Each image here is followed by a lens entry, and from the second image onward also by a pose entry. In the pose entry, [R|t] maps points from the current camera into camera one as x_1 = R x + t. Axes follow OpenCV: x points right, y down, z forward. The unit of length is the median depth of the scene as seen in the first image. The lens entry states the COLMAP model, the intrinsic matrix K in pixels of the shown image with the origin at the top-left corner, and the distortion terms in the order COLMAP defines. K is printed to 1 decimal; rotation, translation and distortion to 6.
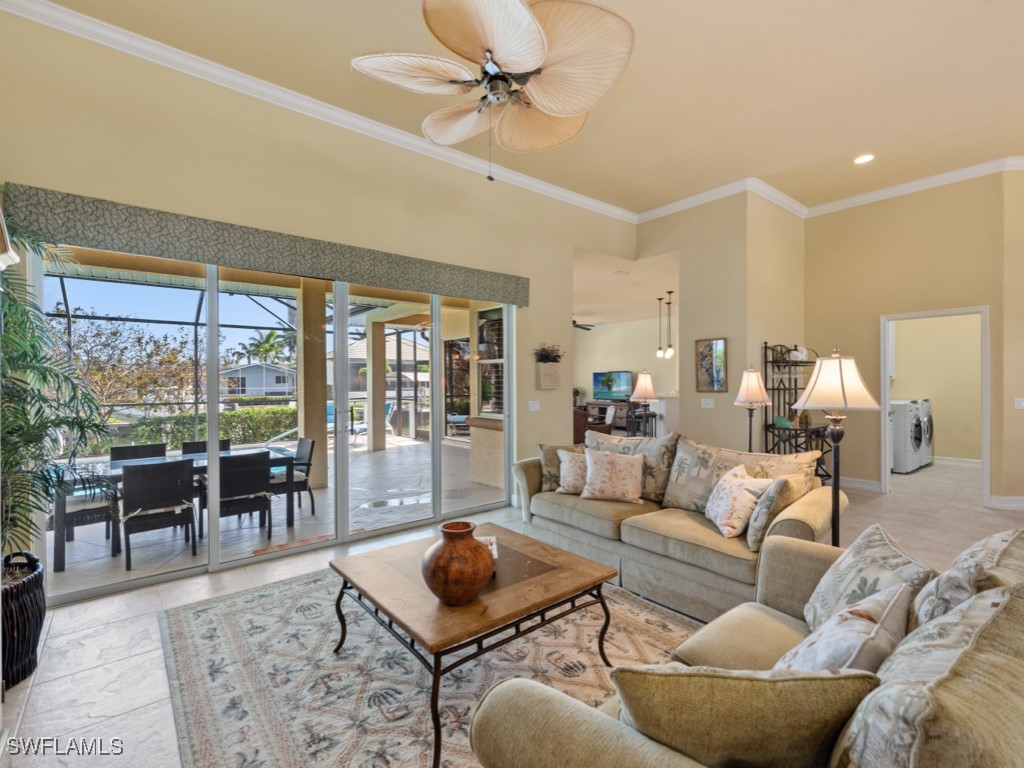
lens RADIAL K [[479.8, 0, 514.6], [0, 479.8, 382.8], [0, 0, 1]] dist [0.005330, -0.000497]
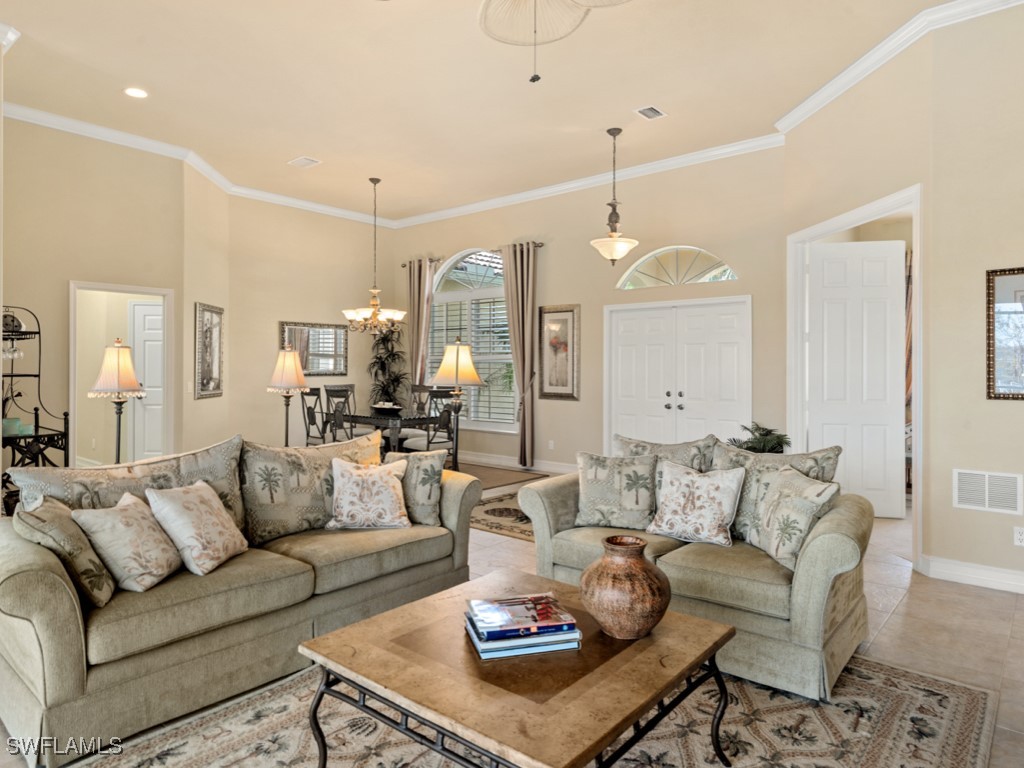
lens RADIAL K [[640.0, 0, 511.9], [0, 640.0, 376.9], [0, 0, 1]] dist [0.000754, 0.000814]
pose [[-0.199142, -0.012297, 0.979894, -0.750469], [-0.000077, 0.999921, 0.012533, 0.007860], [-0.979971, 0.002420, -0.199127, 0.938665]]
